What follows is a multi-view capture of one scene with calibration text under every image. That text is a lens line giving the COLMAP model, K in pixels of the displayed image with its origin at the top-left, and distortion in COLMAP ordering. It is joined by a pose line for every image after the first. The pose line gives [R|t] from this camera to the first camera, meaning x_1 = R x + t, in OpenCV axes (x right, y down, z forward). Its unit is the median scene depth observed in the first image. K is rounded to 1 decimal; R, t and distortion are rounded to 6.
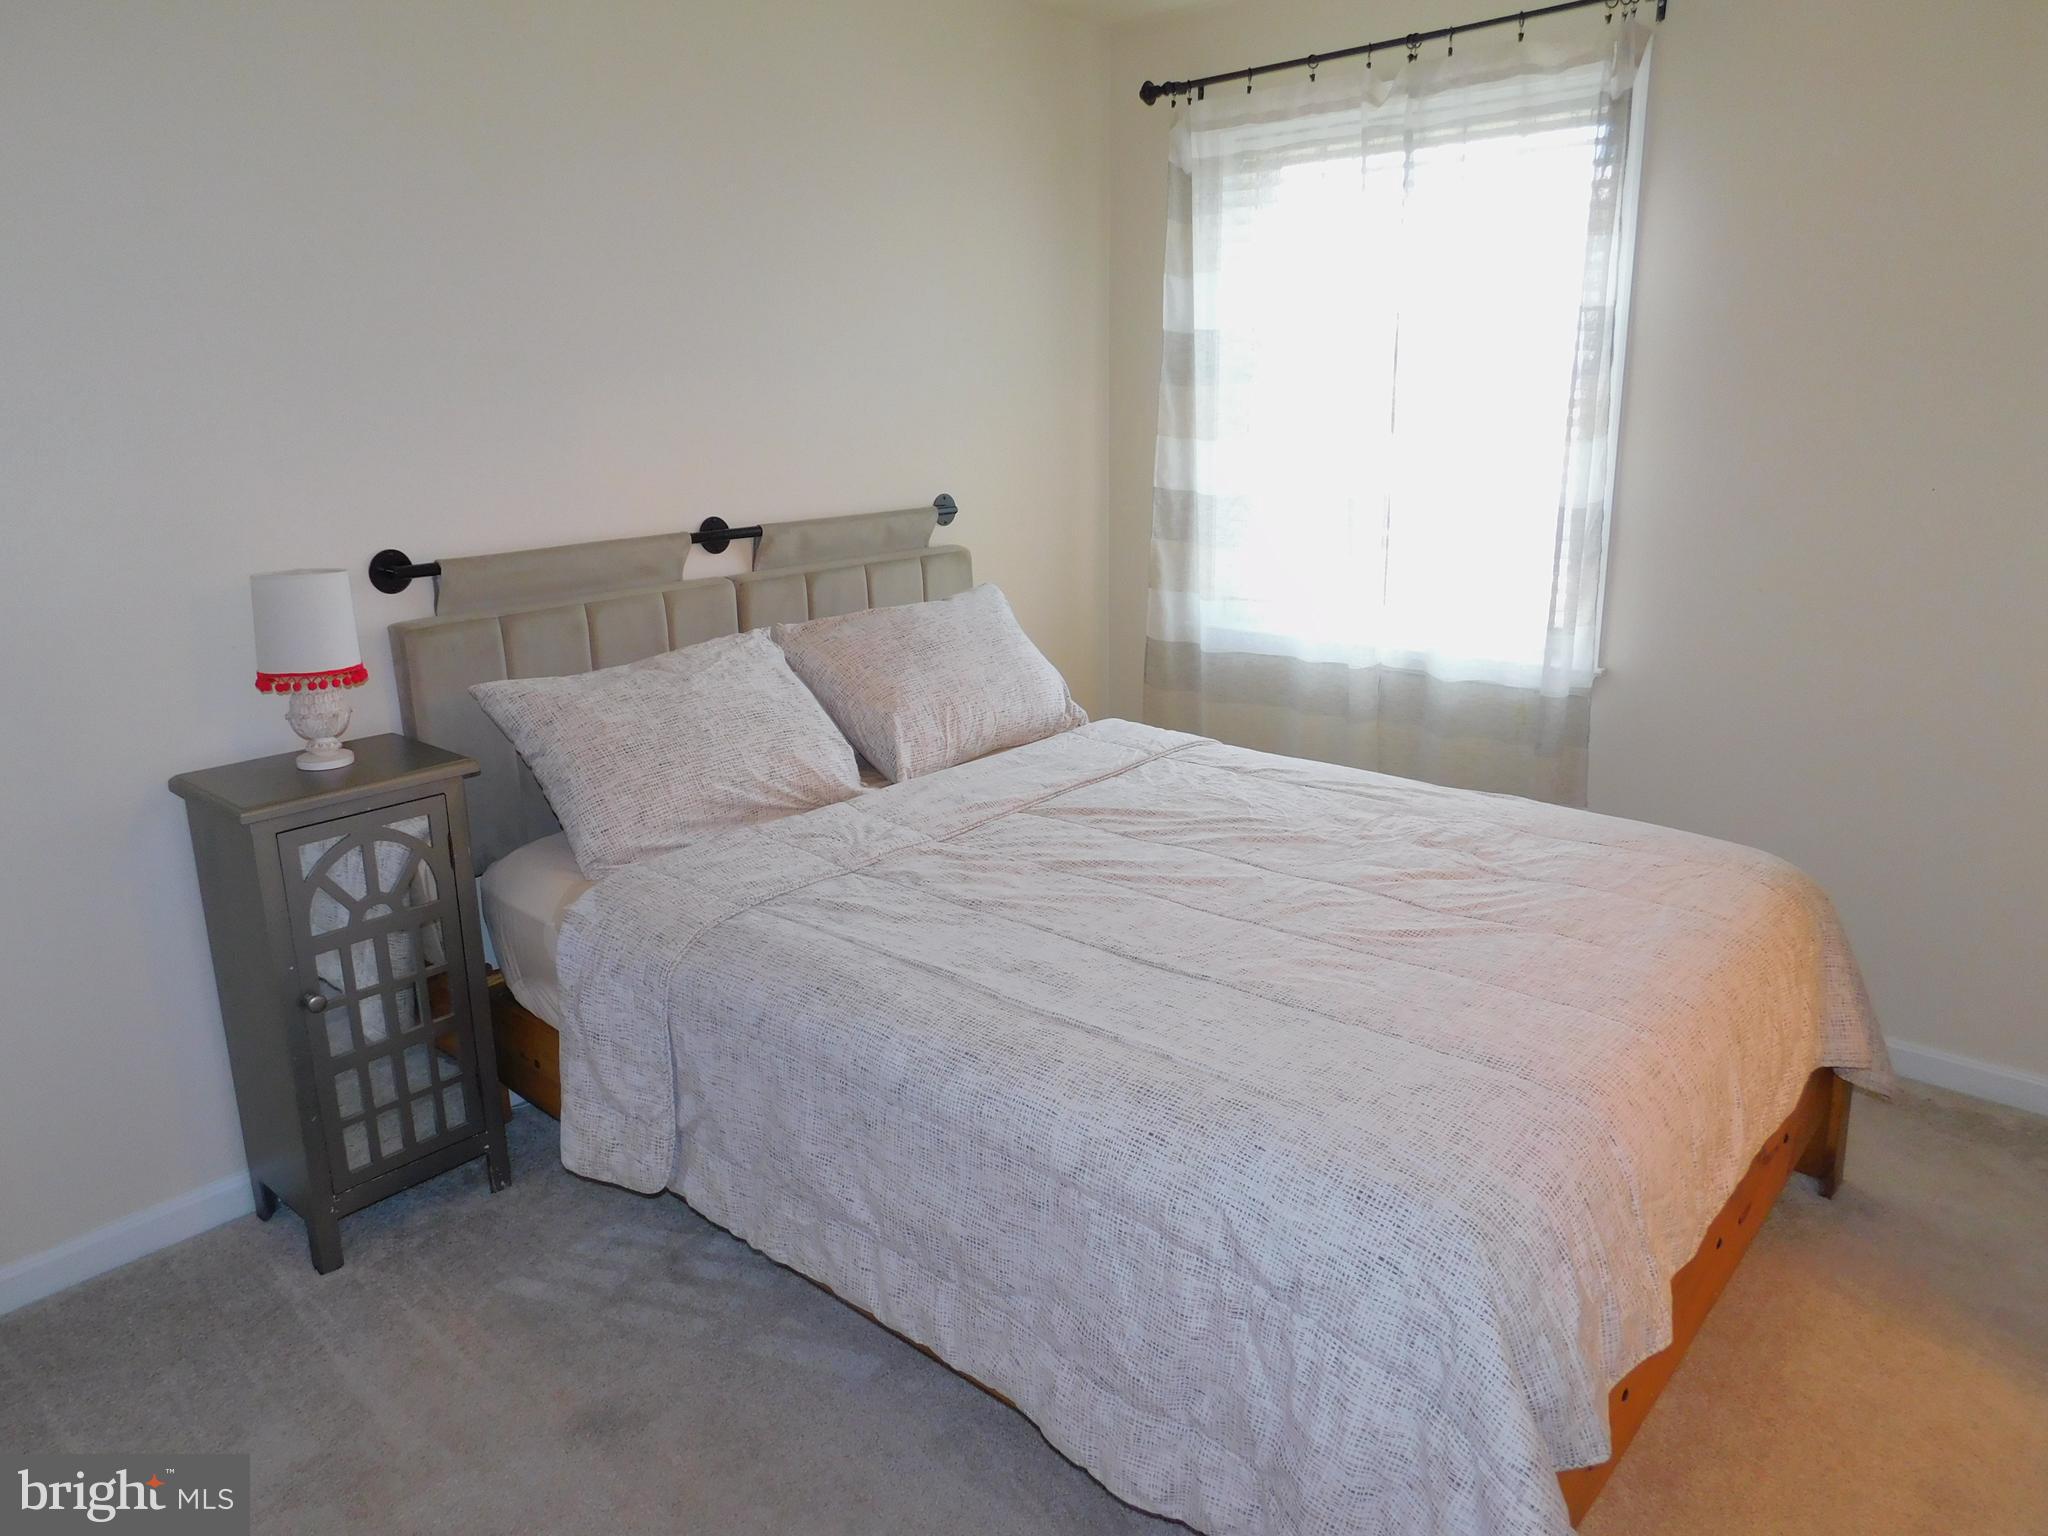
lens RADIAL K [[1340.7, 0, 1022.1], [0, 1340.7, 757.4], [0, 0, 1]] dist [-0.074247, 0.053631]
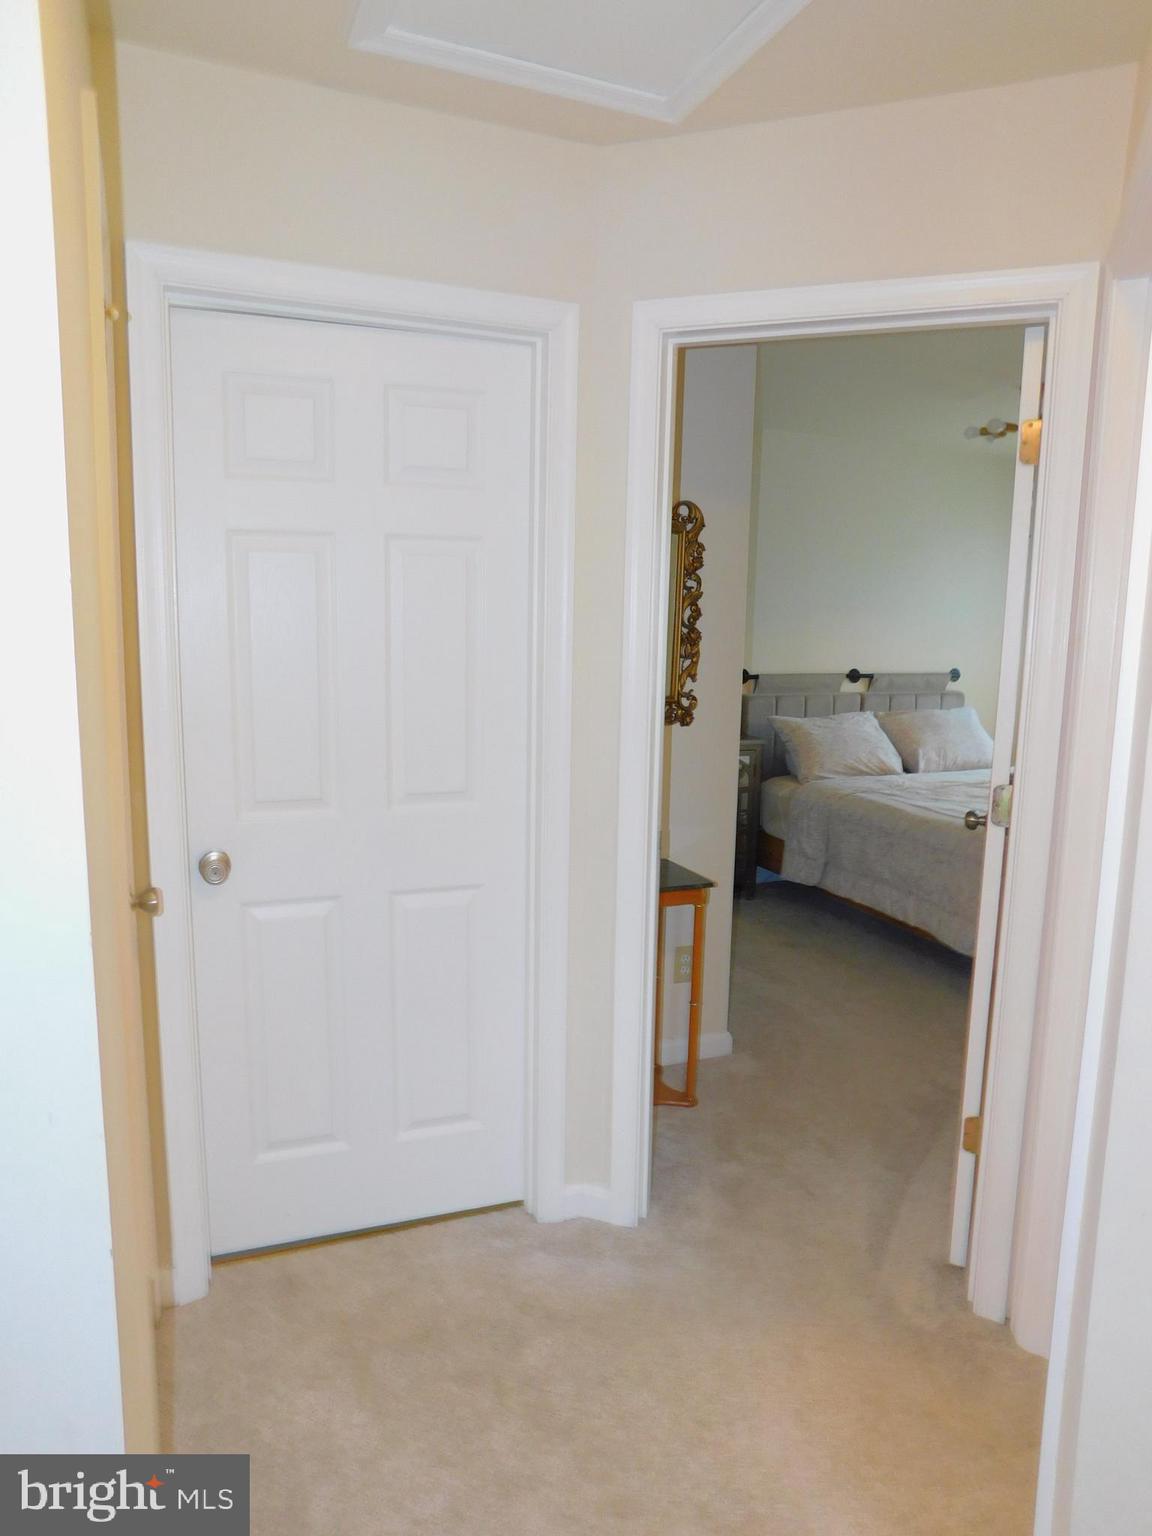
lens RADIAL K [[1005.5, 0, 567.2], [0, 1005.5, 762.6], [0, 0, 1]] dist [-0.074247, 0.053631]
pose [[0.892873, 0.096769, -0.439788, 0.142859], [-0.146946, 0.985787, -0.081426, 0.248601], [0.425658, 0.137329, 0.894403, -0.975184]]
